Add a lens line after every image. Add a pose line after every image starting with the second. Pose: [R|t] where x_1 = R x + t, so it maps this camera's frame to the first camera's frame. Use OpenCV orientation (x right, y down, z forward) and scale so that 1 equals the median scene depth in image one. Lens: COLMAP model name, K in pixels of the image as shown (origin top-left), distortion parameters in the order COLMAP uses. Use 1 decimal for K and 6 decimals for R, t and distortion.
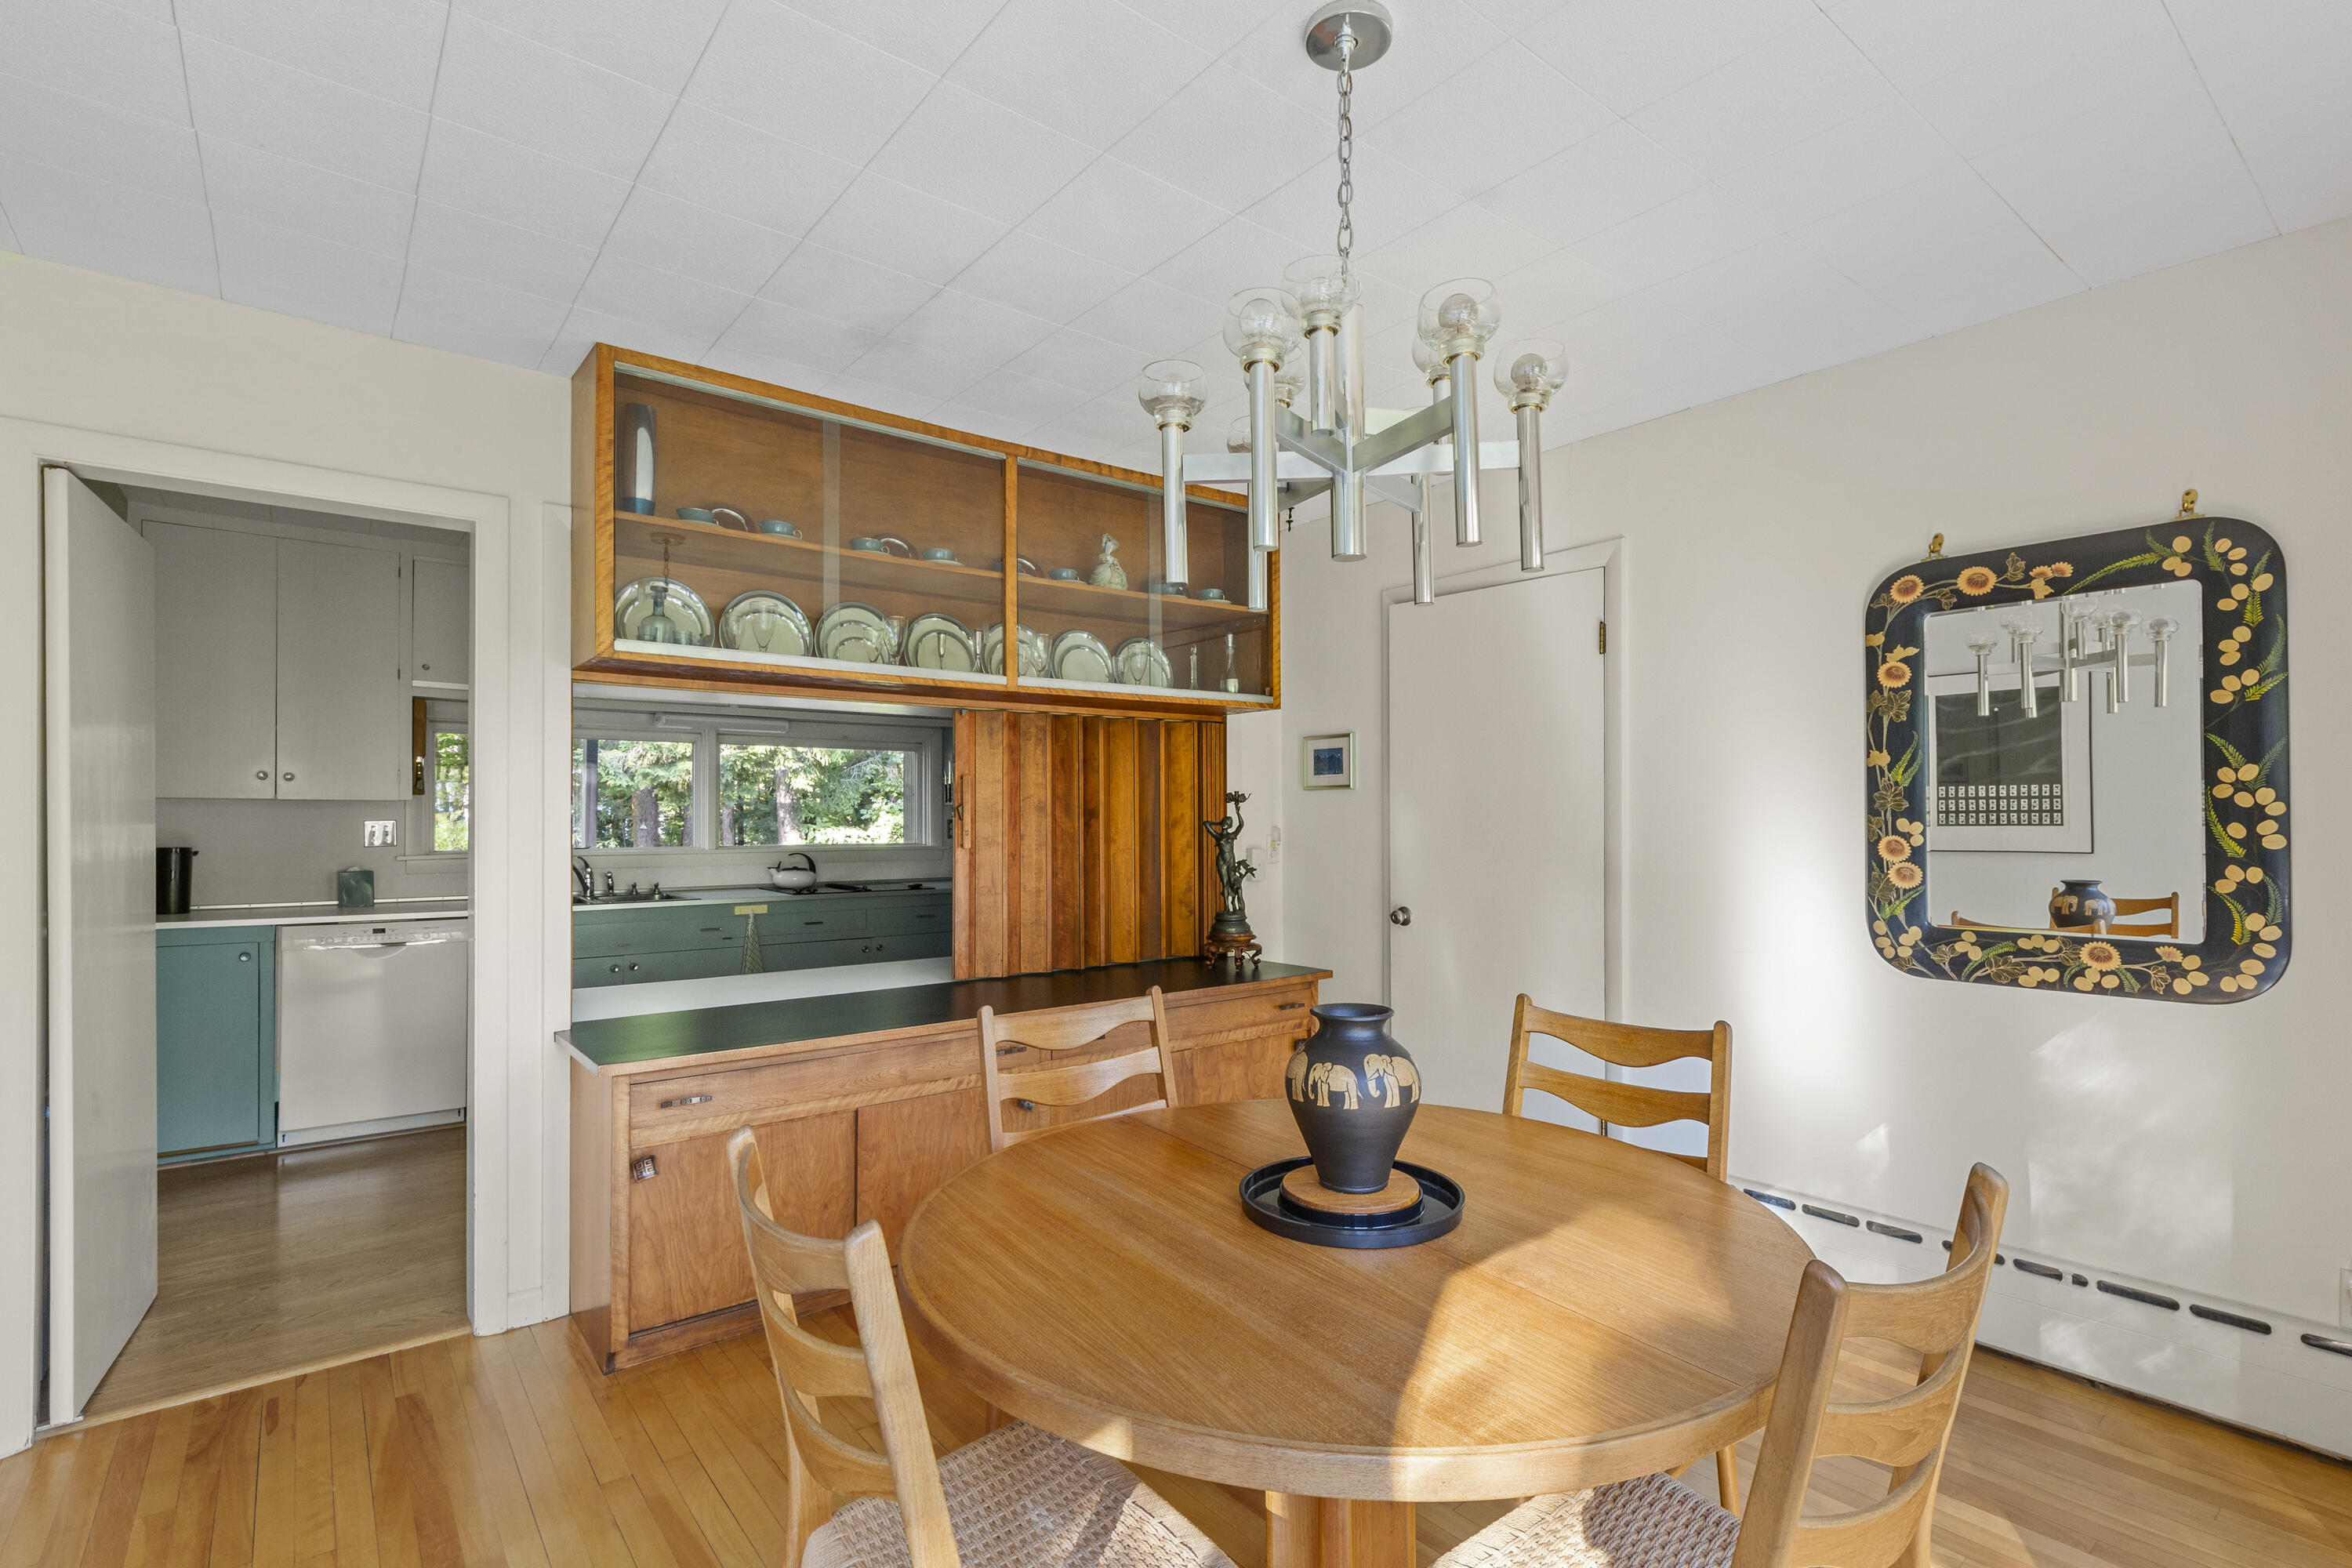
lens RADIAL K [[1105.7, 0, 1177.8], [0, 1105.7, 804.7], [0, 0, 1]] dist [0.000733, -0.000946]
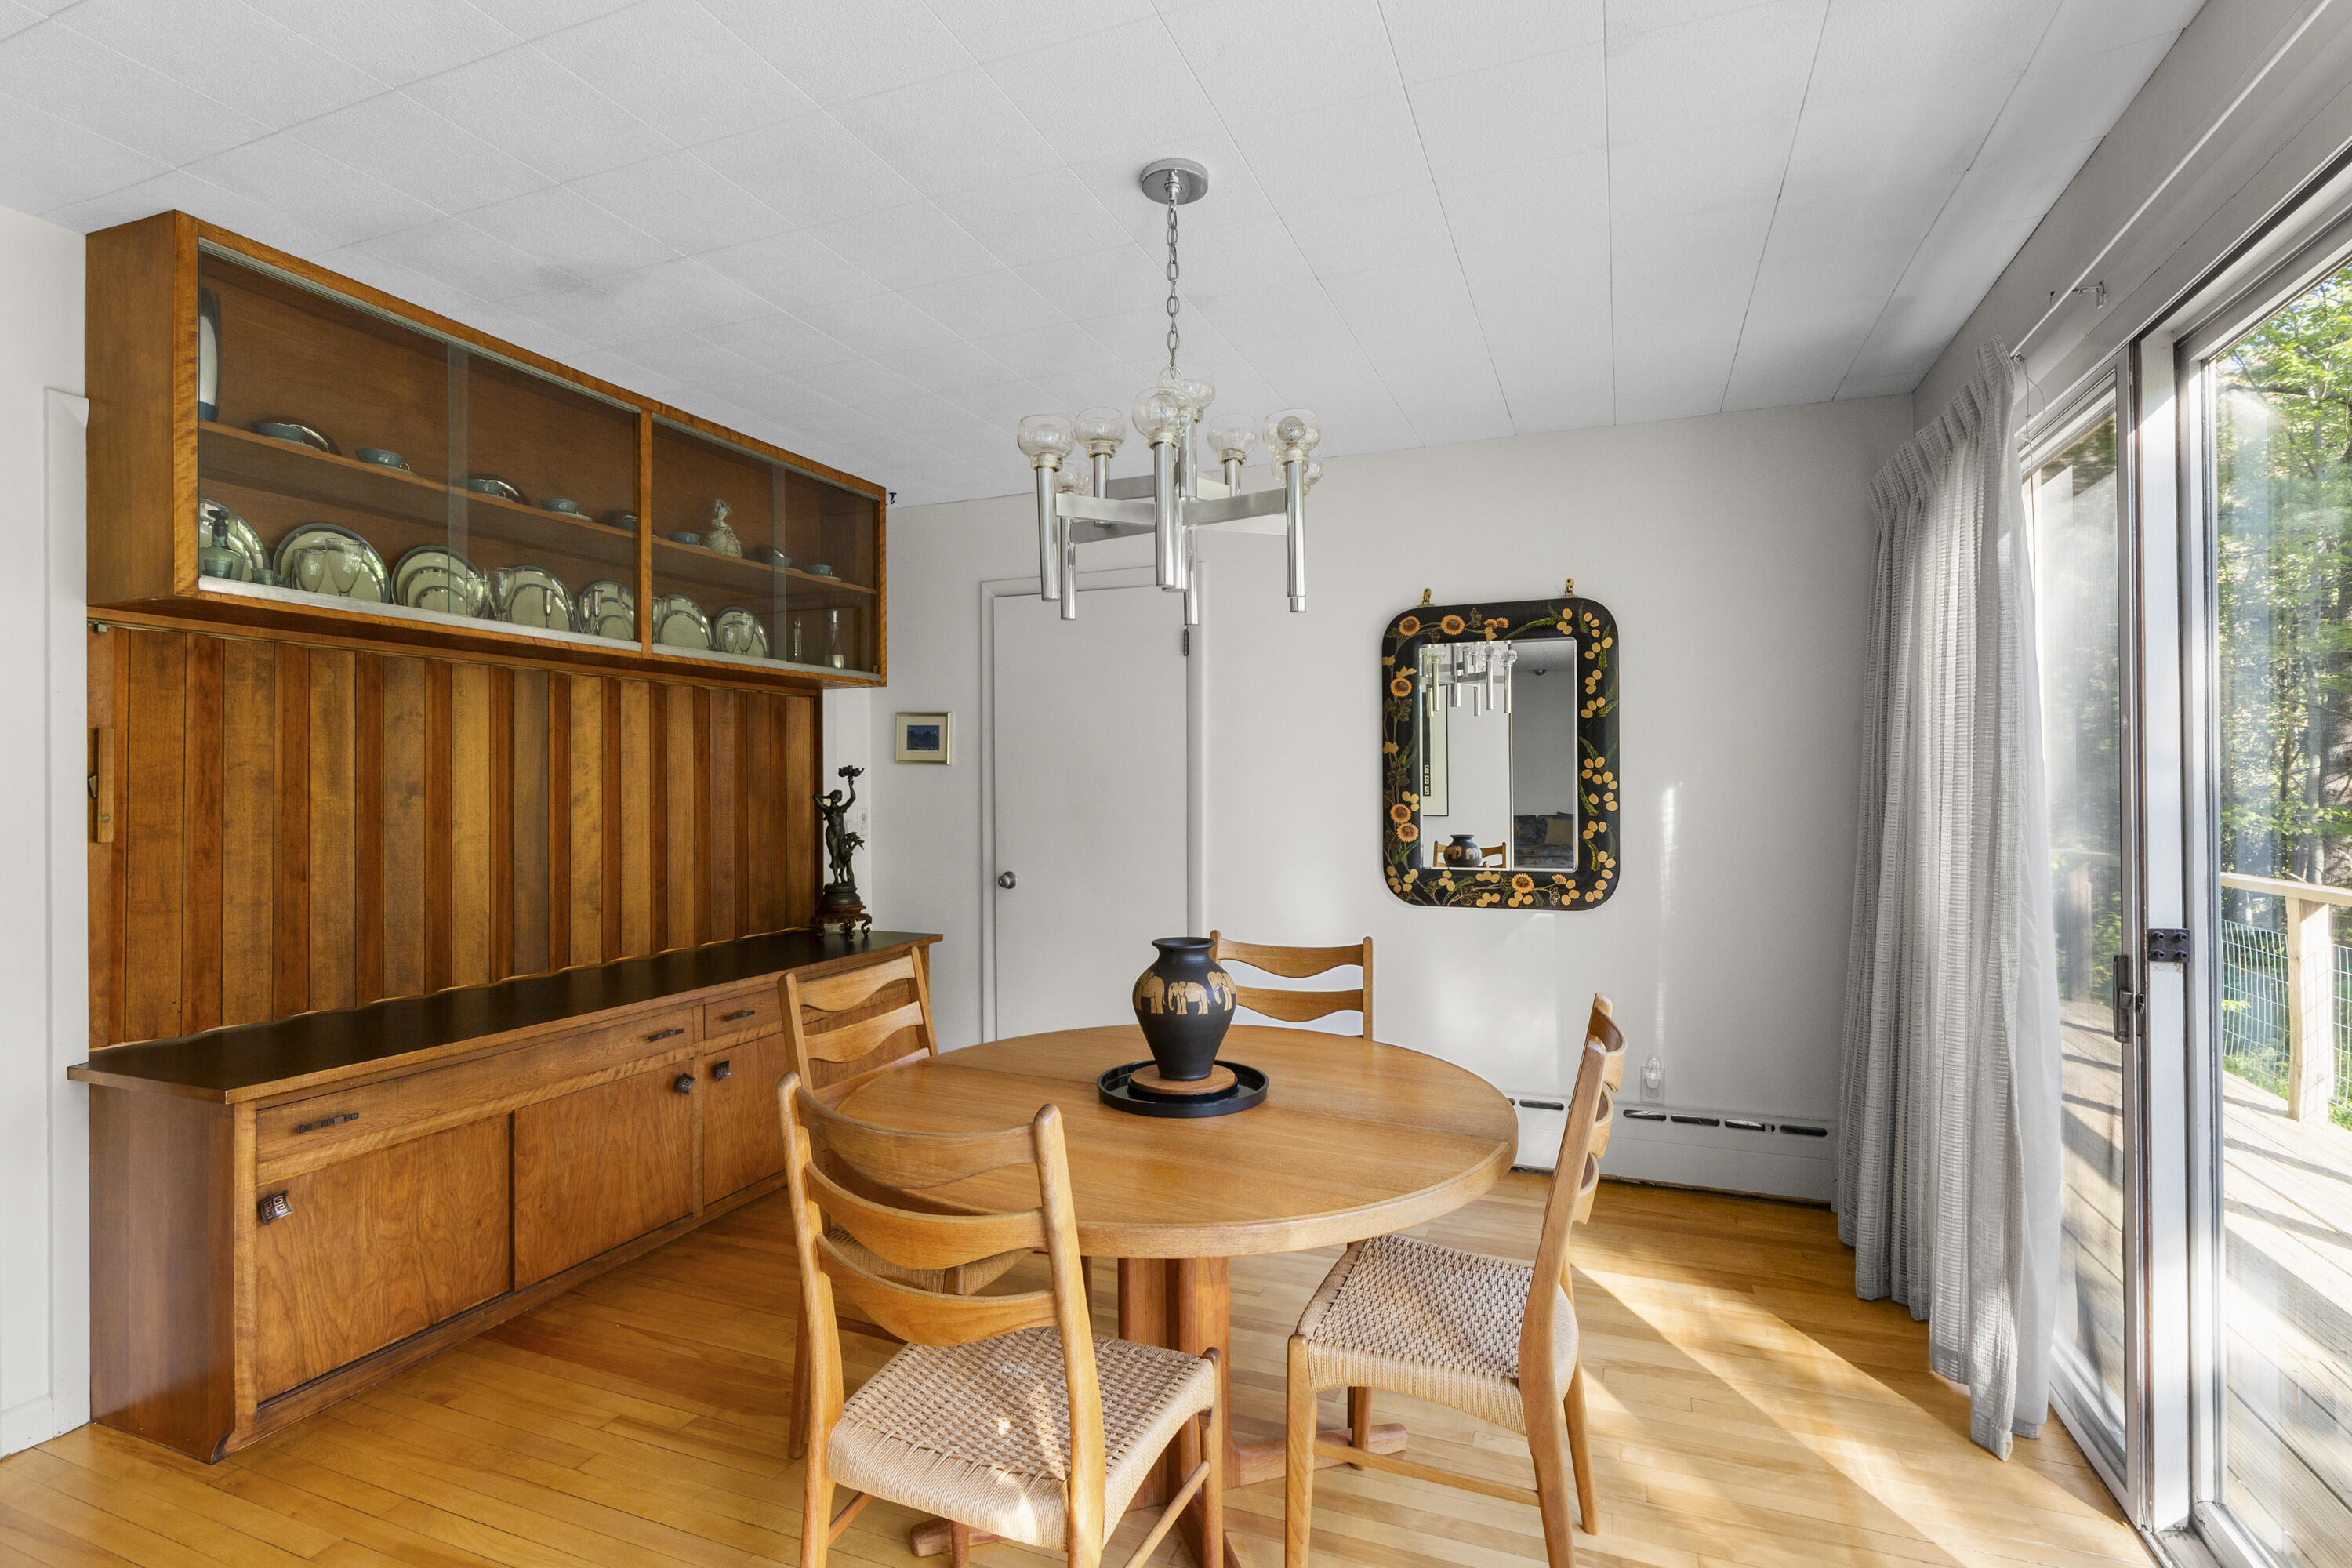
lens RADIAL K [[1124.4, 0, 1174.9], [0, 1124.4, 780.5], [0, 0, 1]] dist [-0.000442, -0.009153]
pose [[0.868914, 0.002839, 0.494955, -0.297628], [-0.004707, 0.999986, 0.002528, -0.003480], [-0.494941, -0.004527, 0.868915, -0.081213]]
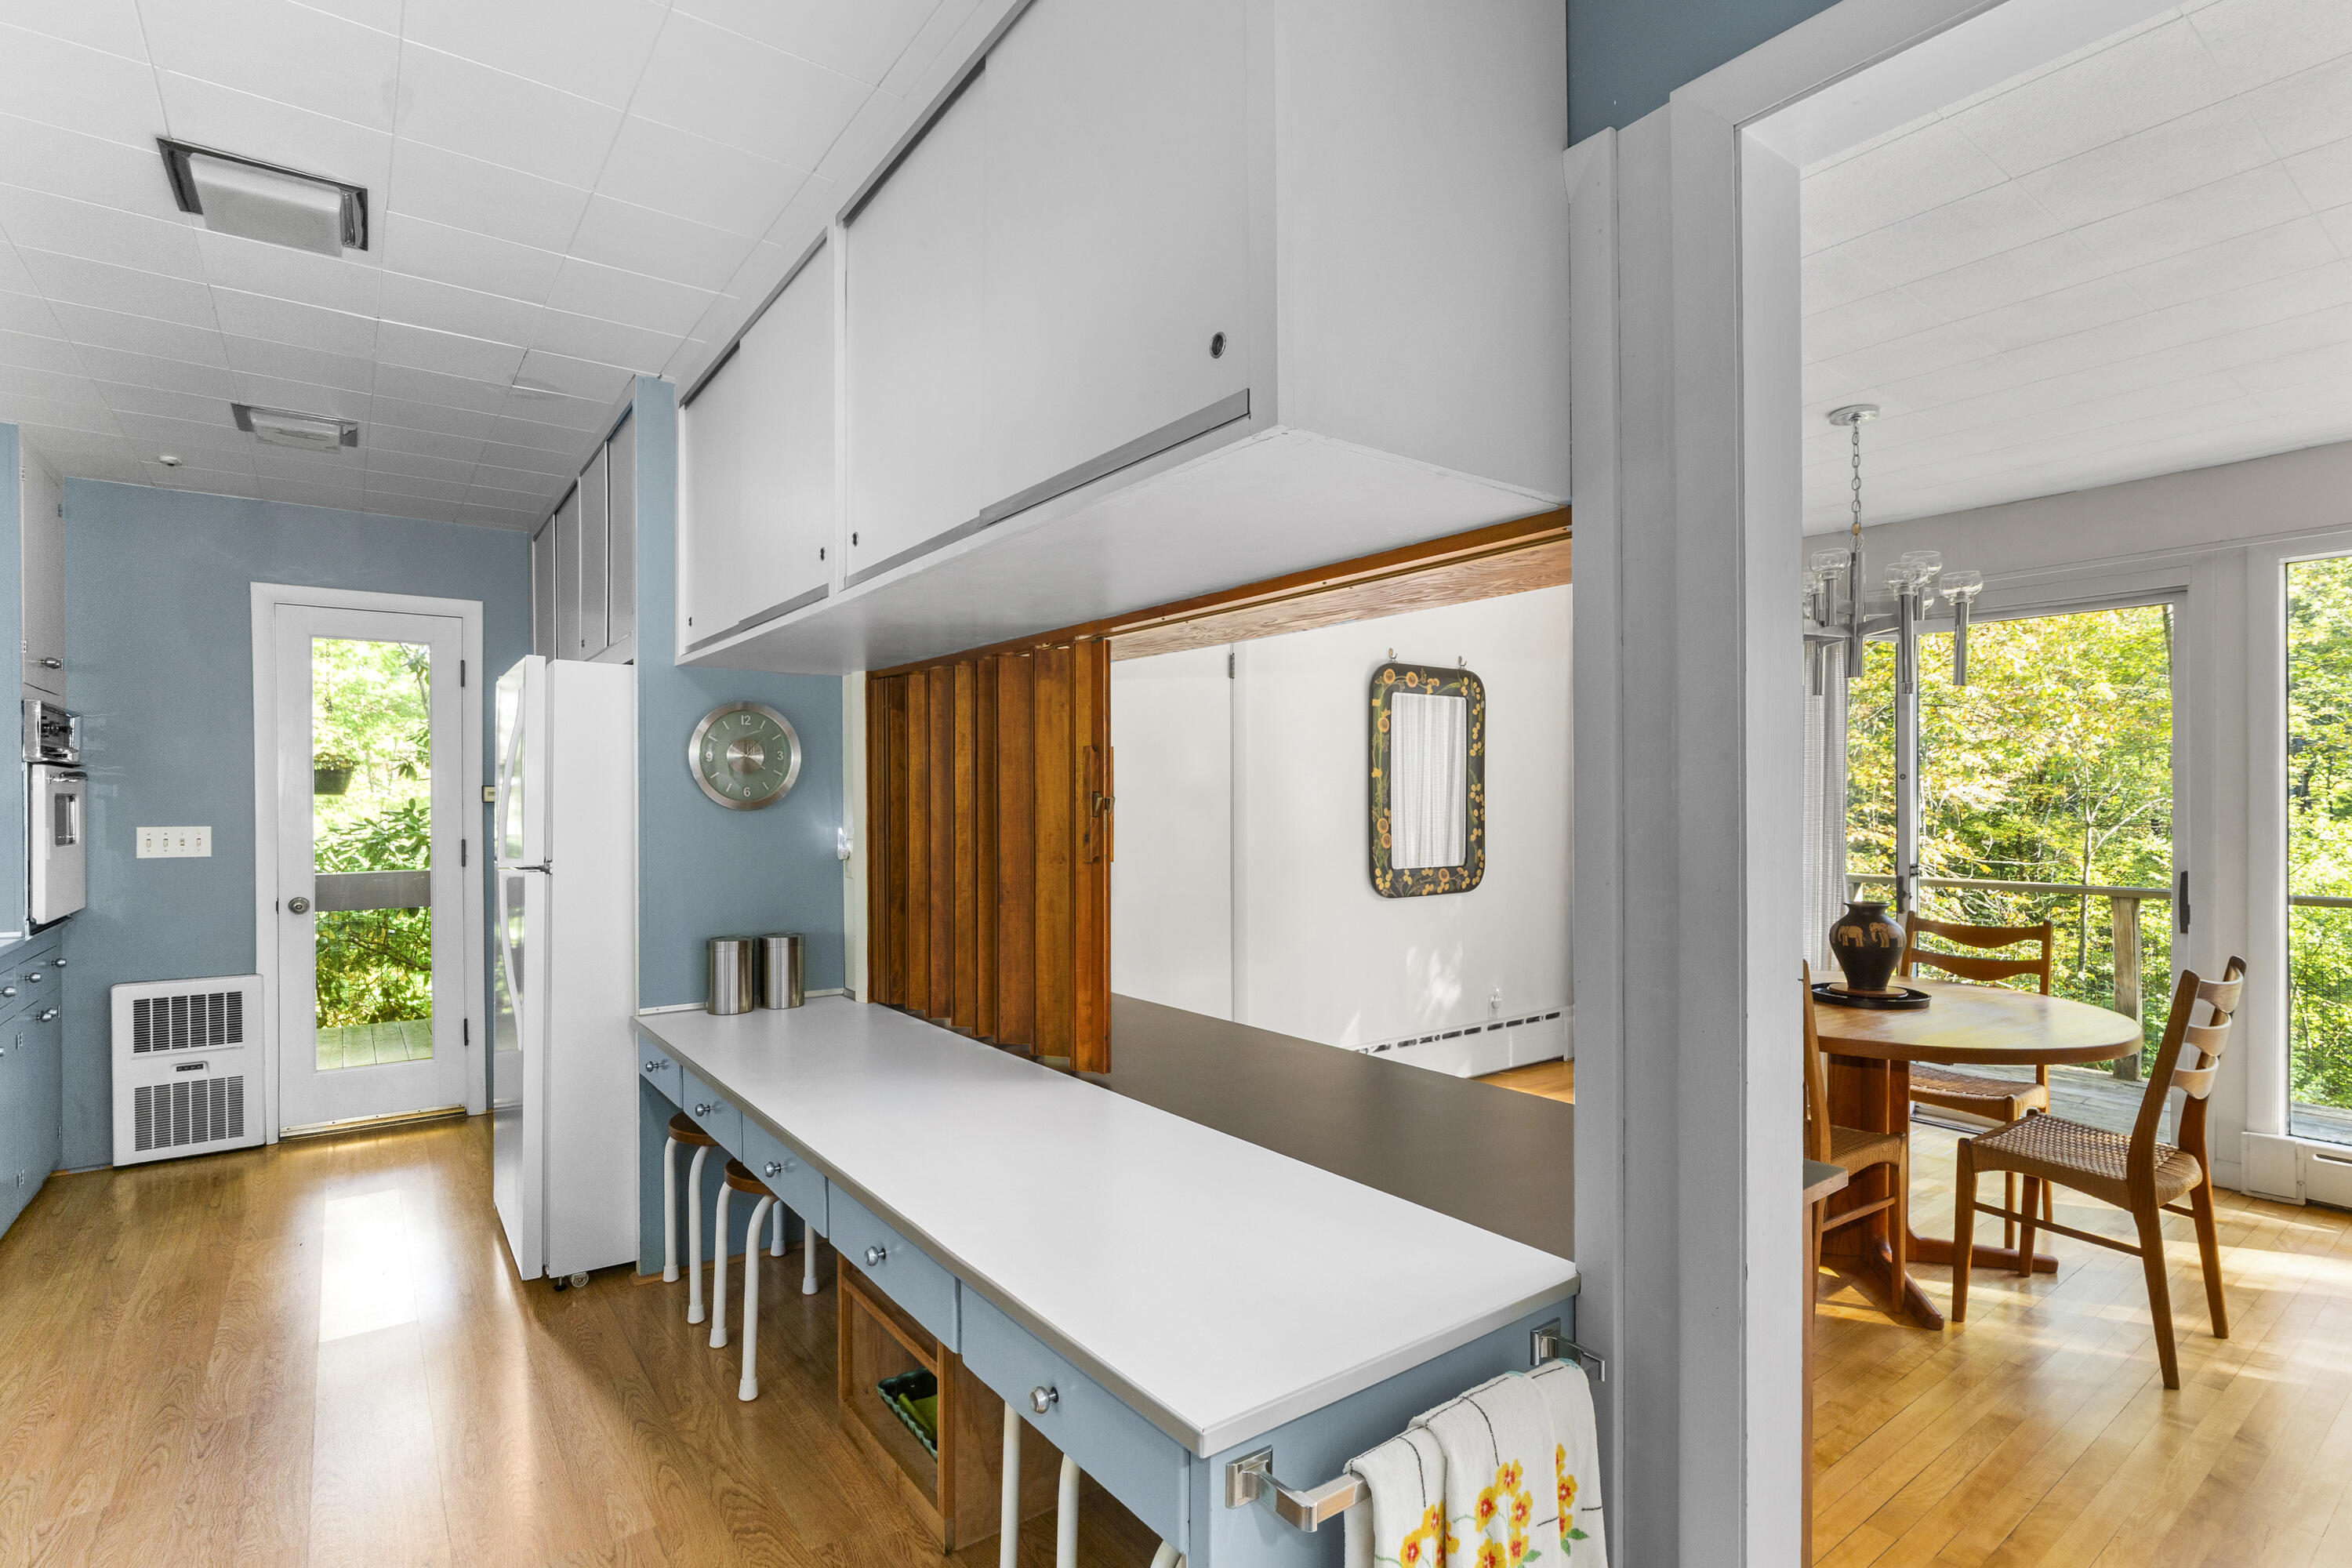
lens RADIAL K [[1105.7, 0, 1177.8], [0, 1105.7, 804.7], [0, 0, 1]] dist [0.000733, -0.000946]
pose [[0.027207, 0.000223, 0.999630, -1.105738], [-0.007691, 0.999970, -0.000014, 0.009588], [-0.999600, -0.007687, 0.027208, 1.299057]]
